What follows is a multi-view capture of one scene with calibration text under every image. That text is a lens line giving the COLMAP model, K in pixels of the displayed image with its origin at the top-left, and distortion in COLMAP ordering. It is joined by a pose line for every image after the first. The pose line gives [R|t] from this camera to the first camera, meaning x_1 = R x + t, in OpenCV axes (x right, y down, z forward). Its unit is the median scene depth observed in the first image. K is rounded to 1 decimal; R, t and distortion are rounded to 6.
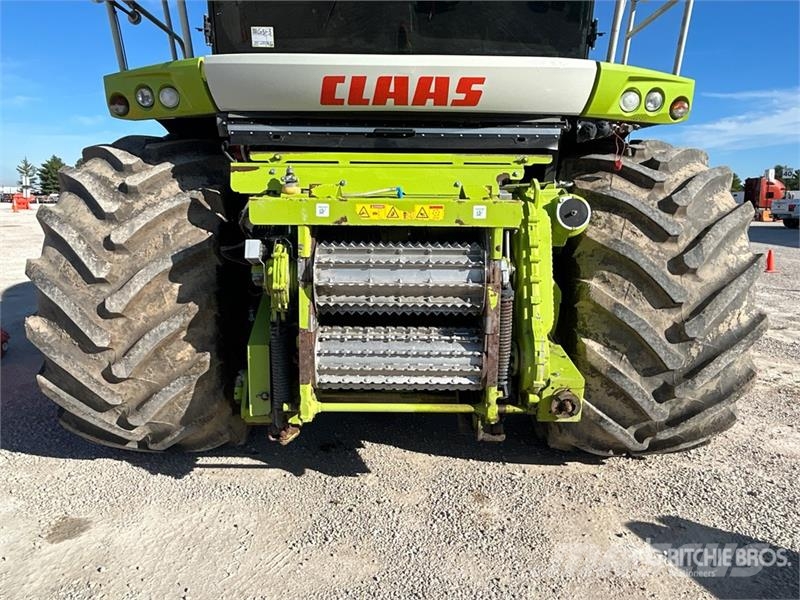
lens RADIAL K [[600.7, 0, 397.1], [0, 600.7, 296.7], [0, 0, 1]] dist [0.113510, -0.238249]
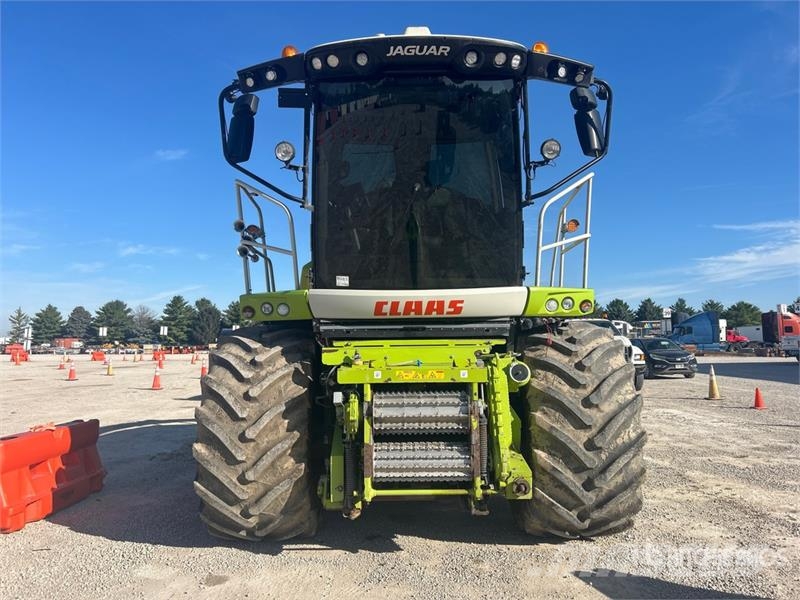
lens RADIAL K [[600.7, 0, 397.1], [0, 600.7, 296.7], [0, 0, 1]] dist [0.113510, -0.238249]
pose [[0.999626, -0.024365, -0.012393, -0.031152], [0.020769, 0.971716, -0.235239, 0.047795], [0.017774, 0.234894, 0.971859, -0.698776]]
